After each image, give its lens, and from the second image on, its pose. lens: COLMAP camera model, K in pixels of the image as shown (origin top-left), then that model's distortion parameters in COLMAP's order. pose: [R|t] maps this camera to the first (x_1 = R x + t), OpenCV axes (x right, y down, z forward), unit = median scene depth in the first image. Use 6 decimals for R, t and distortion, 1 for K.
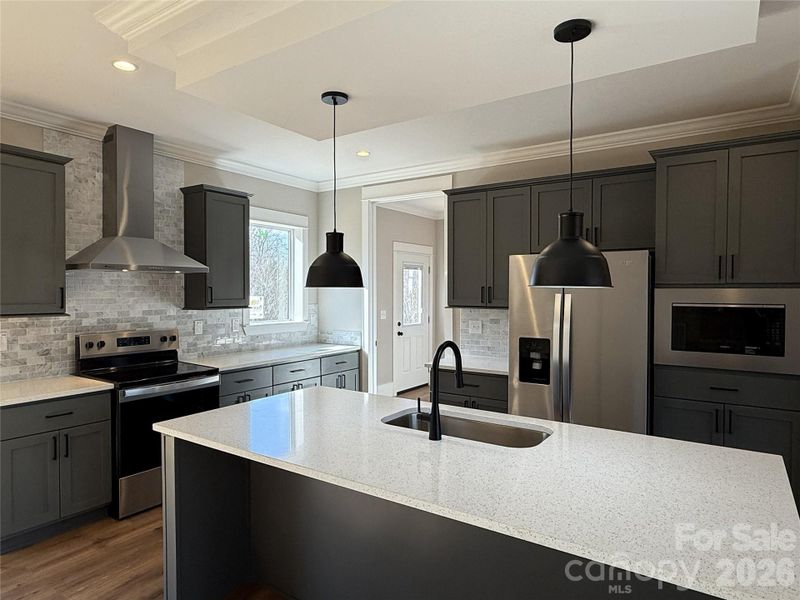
lens RADIAL K [[499.8, 0, 400.0], [0, 499.8, 300.0], [0, 0, 1]] dist [-0.002973, -0.001277]
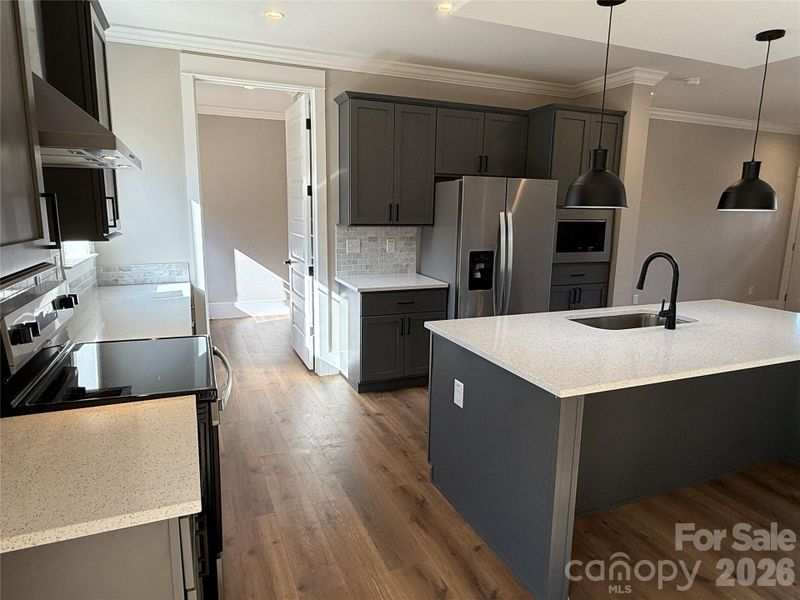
lens RADIAL K [[499.8, 0, 400.0], [0, 499.8, 300.0], [0, 0, 1]] dist [-0.002973, -0.001277]
pose [[0.549852, -0.143325, 0.822873, -0.795405], [0.003138, 0.985515, 0.169557, -0.008708], [-0.835256, -0.090649, 0.542337, 0.520739]]
